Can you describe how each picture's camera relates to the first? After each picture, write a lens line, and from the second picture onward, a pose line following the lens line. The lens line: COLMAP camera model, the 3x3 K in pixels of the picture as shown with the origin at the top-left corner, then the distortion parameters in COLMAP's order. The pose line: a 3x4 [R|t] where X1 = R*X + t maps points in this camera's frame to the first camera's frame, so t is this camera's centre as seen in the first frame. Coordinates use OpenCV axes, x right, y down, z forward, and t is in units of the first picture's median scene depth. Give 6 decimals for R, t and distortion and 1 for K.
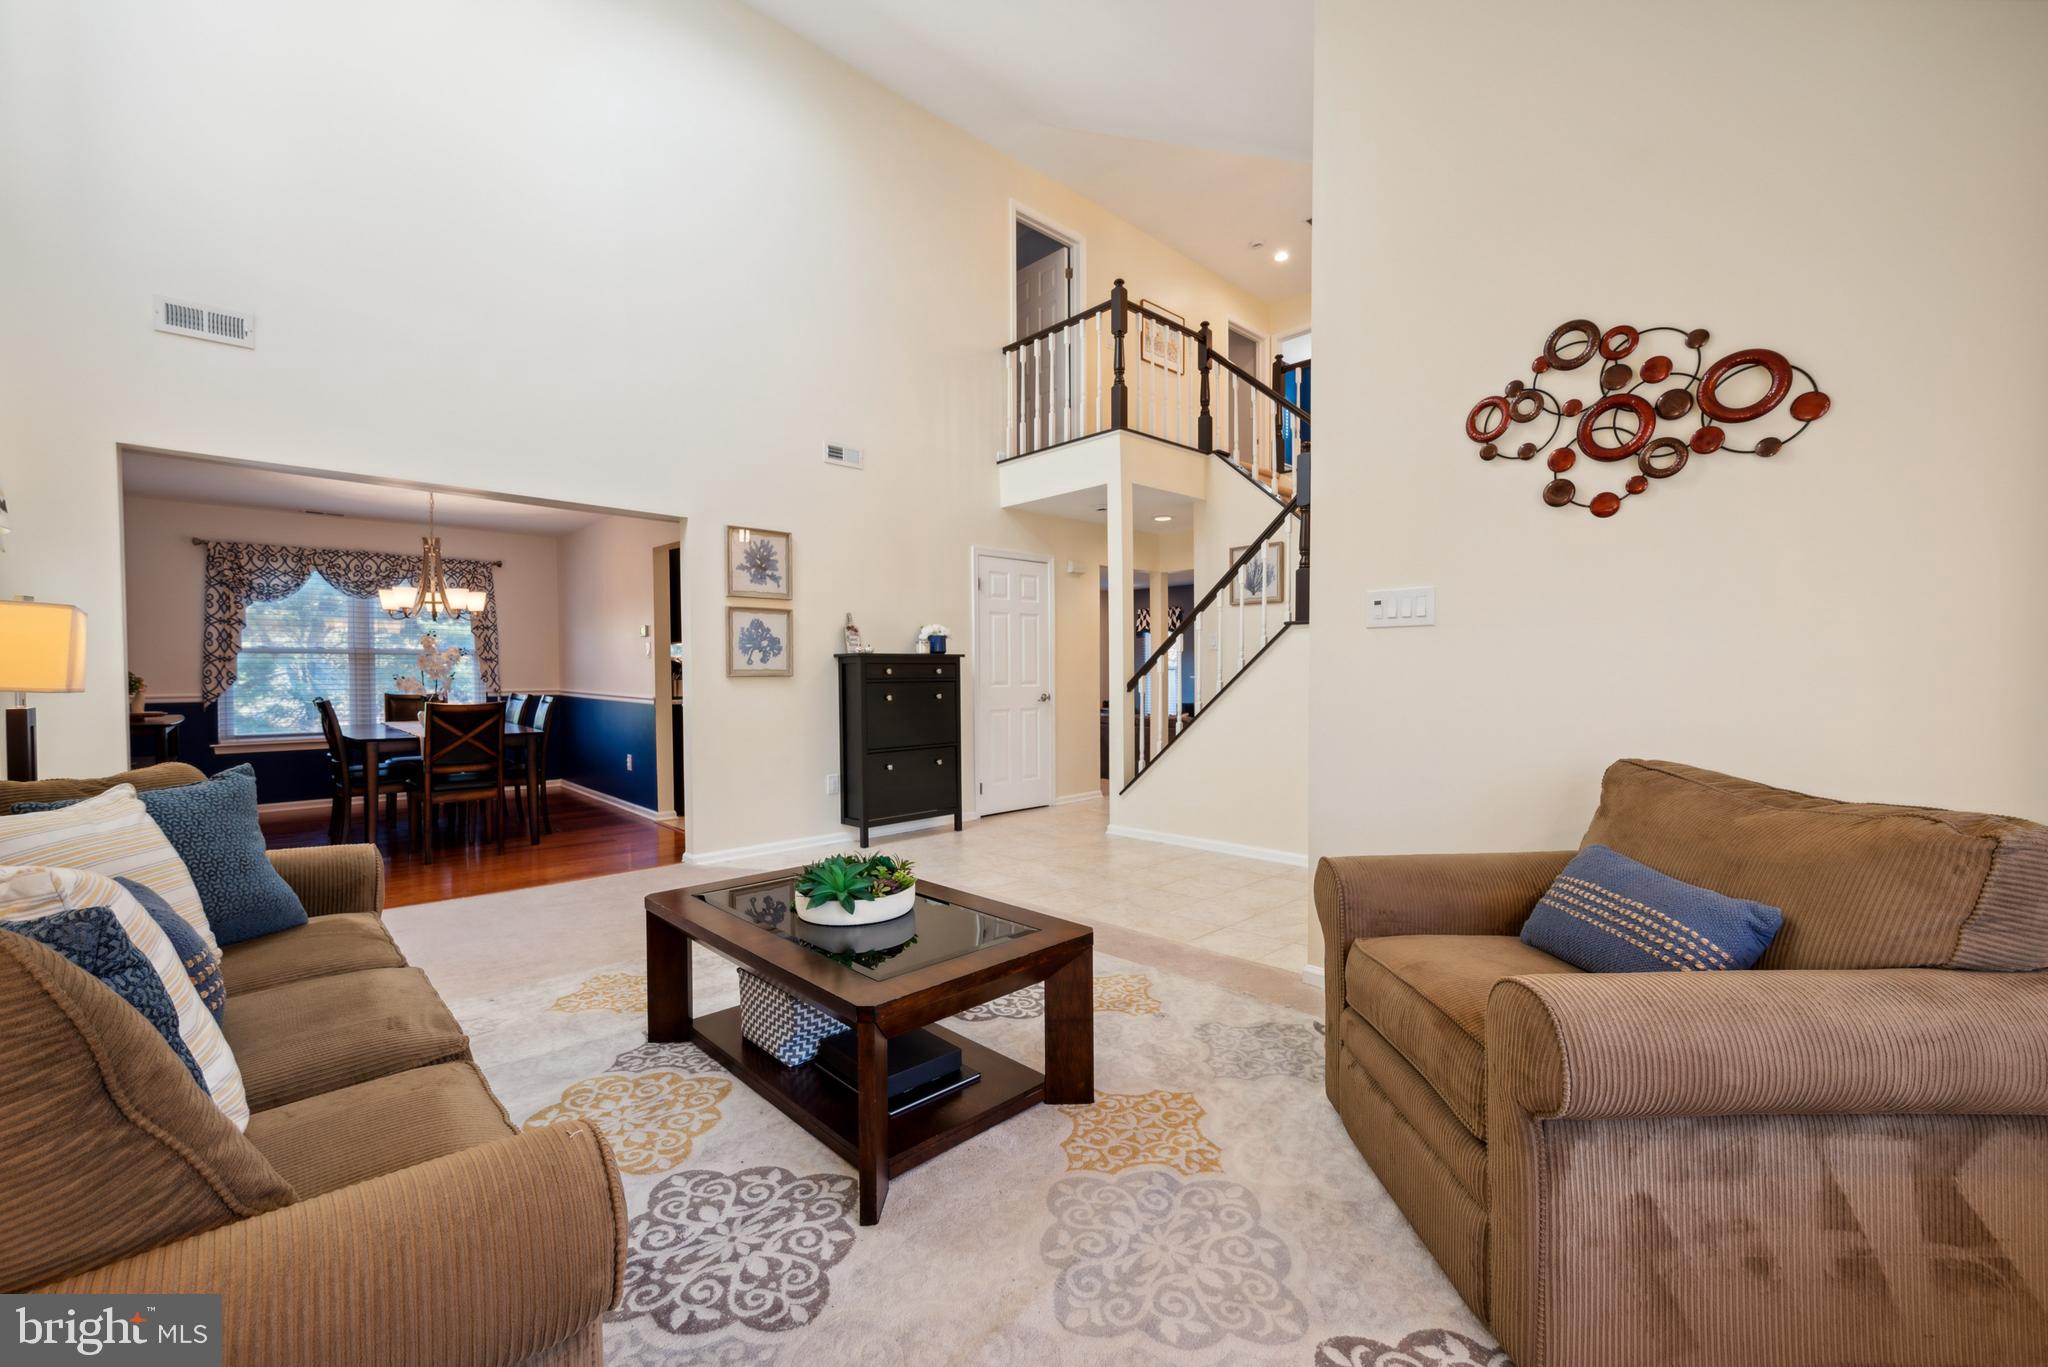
lens RADIAL K [[827.0, 0, 1023.8], [0, 827.0, 689.2], [0, 0, 1]] dist [0.009396, -0.000099]
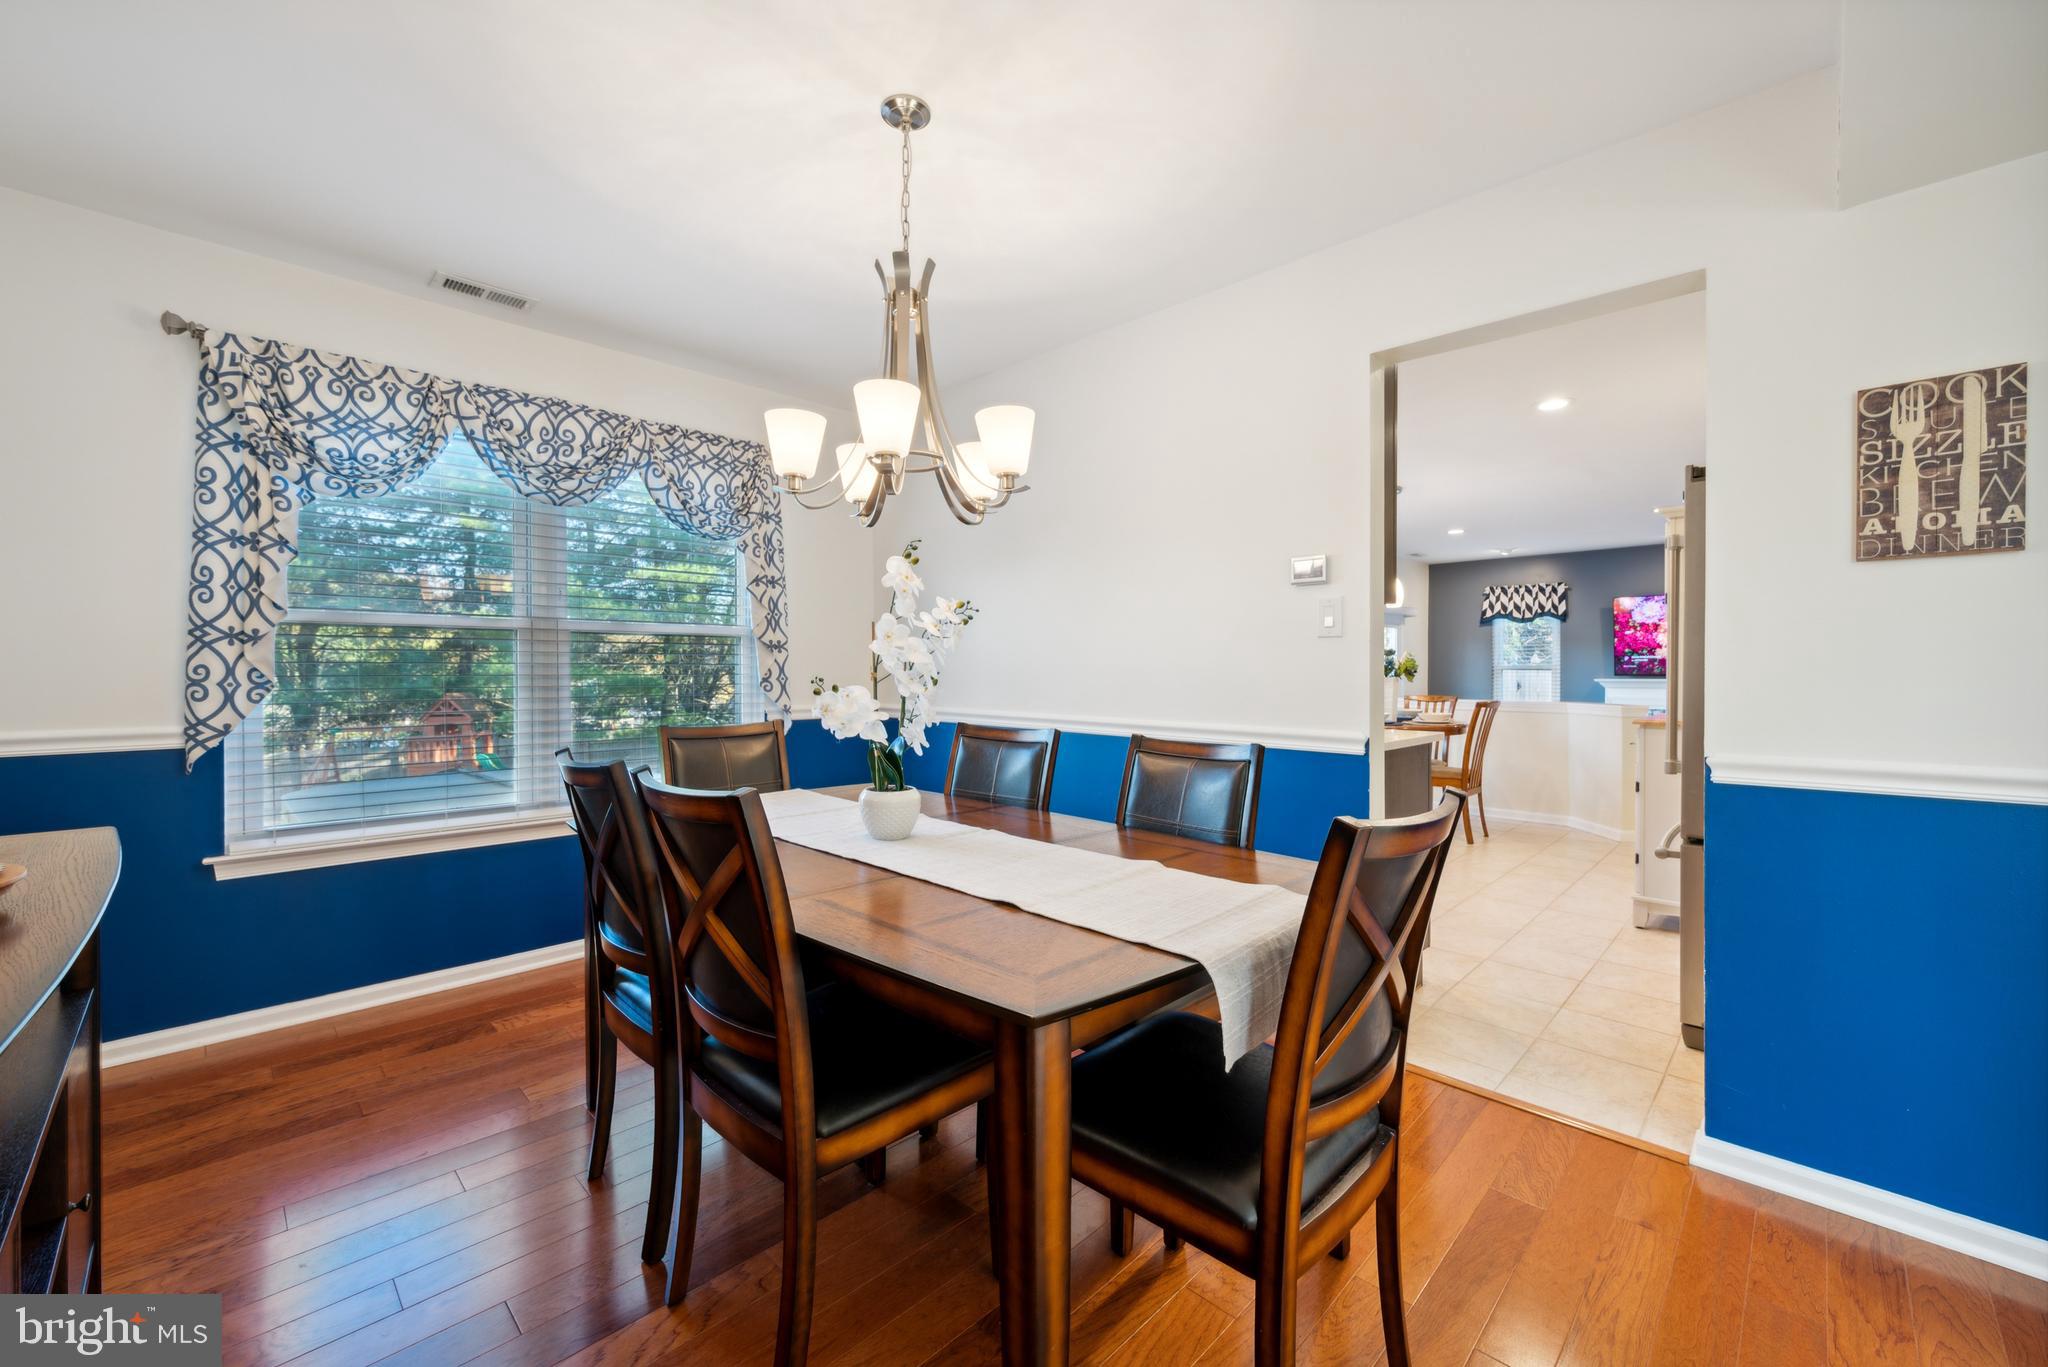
lens RADIAL K [[806.2, 0, 1035.4], [0, 806.2, 682.5], [0, 0, 1]] dist [-0.001983, -0.000200]
pose [[0.999838, 0.004080, 0.017503, -0.591925], [-0.003978, 0.999975, -0.005852, -0.014093], [-0.017526, 0.005782, 0.999830, 0.615061]]
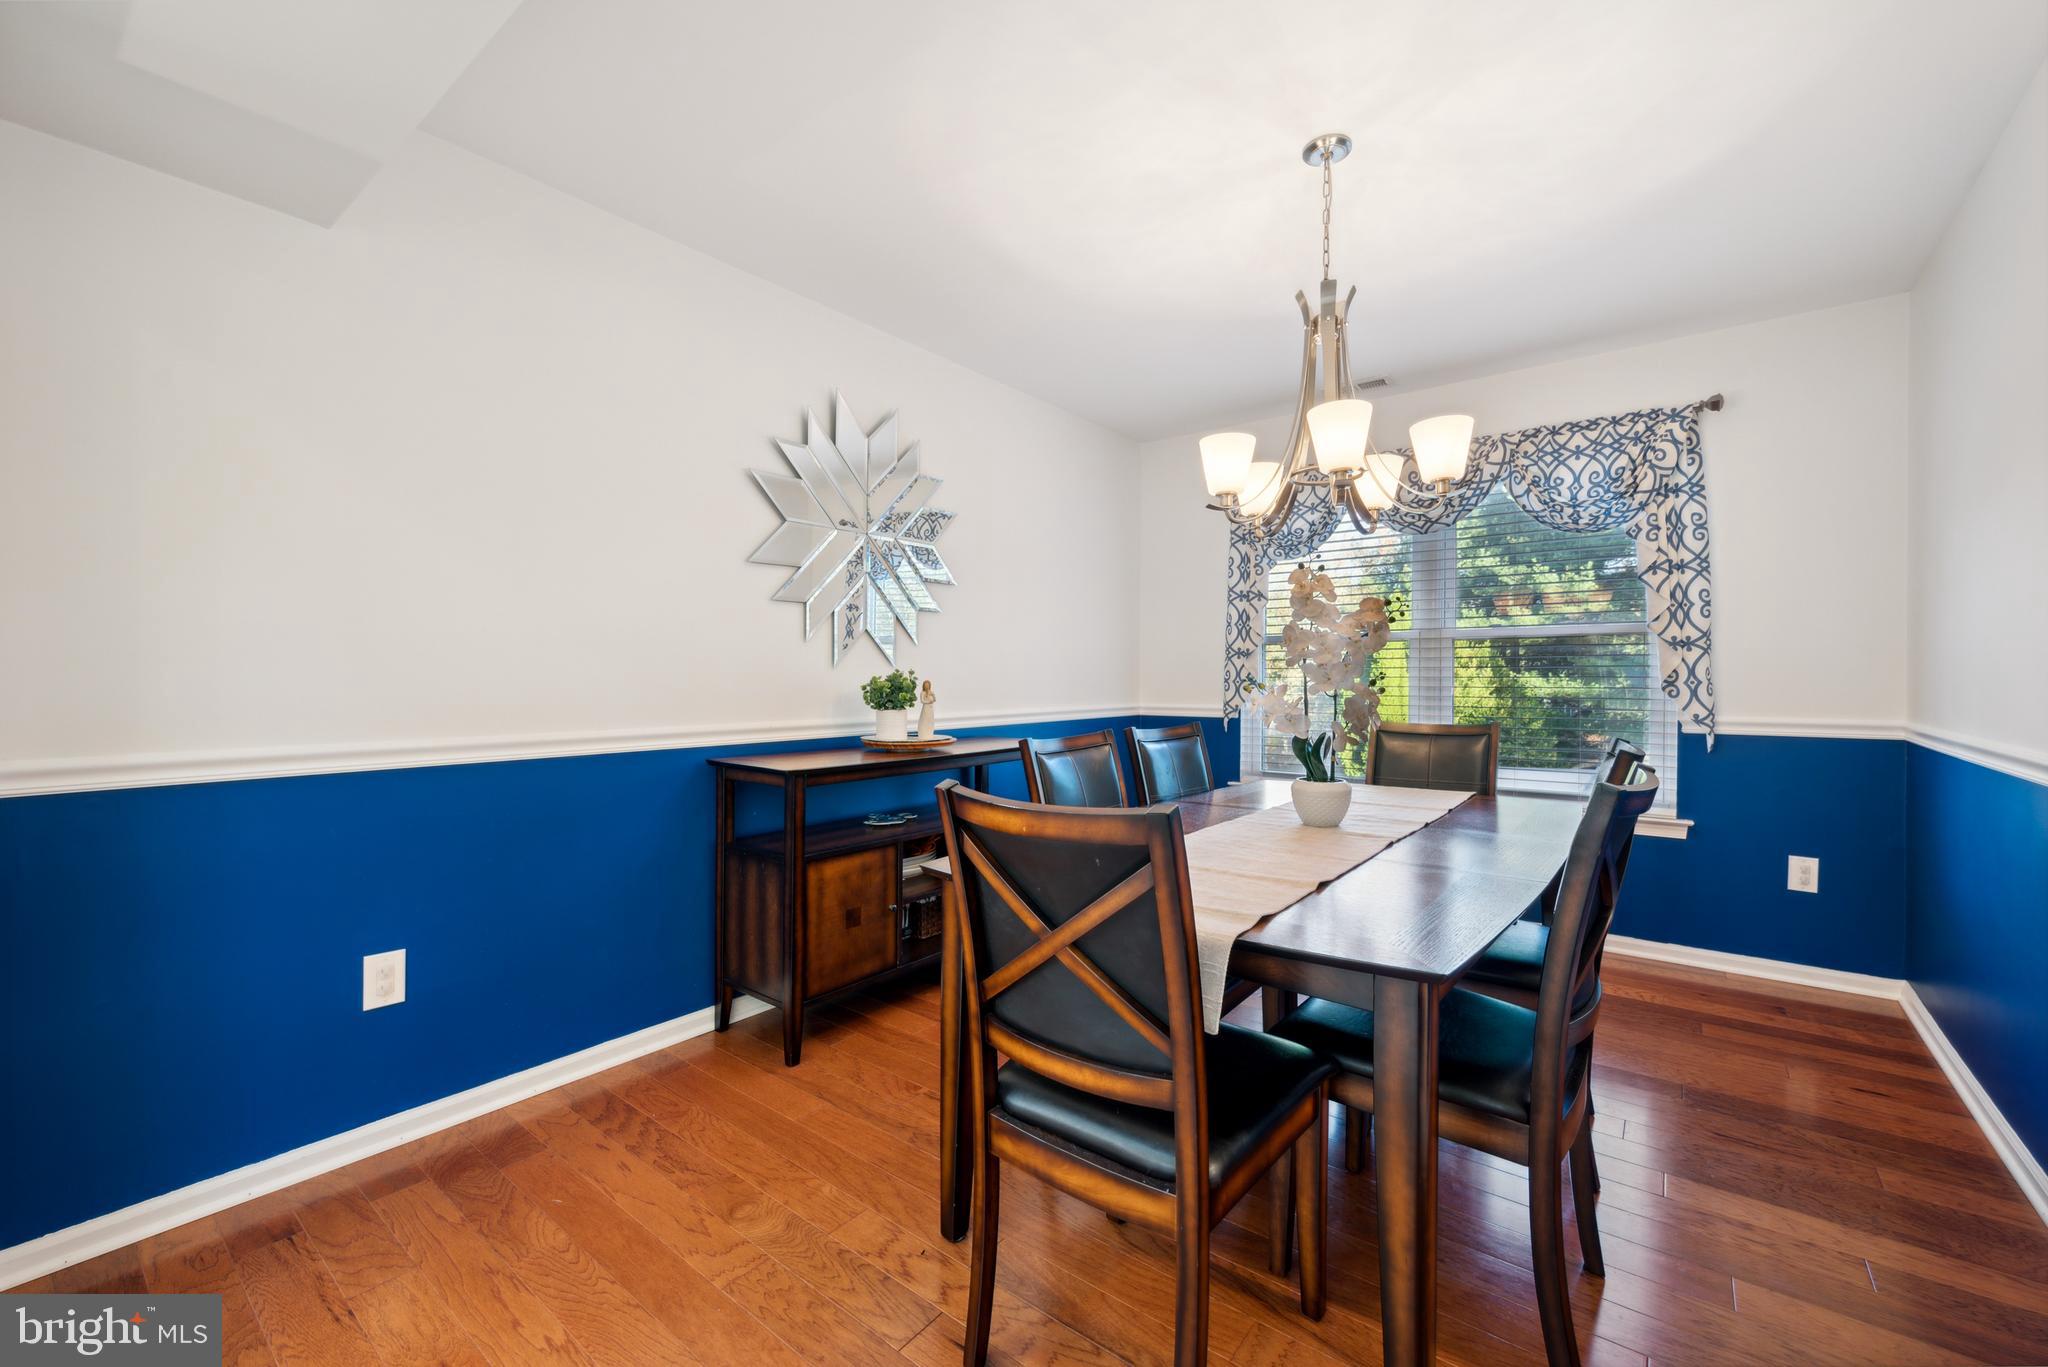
lens RADIAL K [[825.5, 0, 1024.0], [0, 825.5, 683.5], [0, 0, 1]] dist [0.000504, 0.000113]
pose [[0.128630, 0.012116, -0.991619, -0.333504], [-0.020831, 0.999738, 0.009513, -0.015204], [0.991474, 0.019433, 0.128849, 0.742596]]
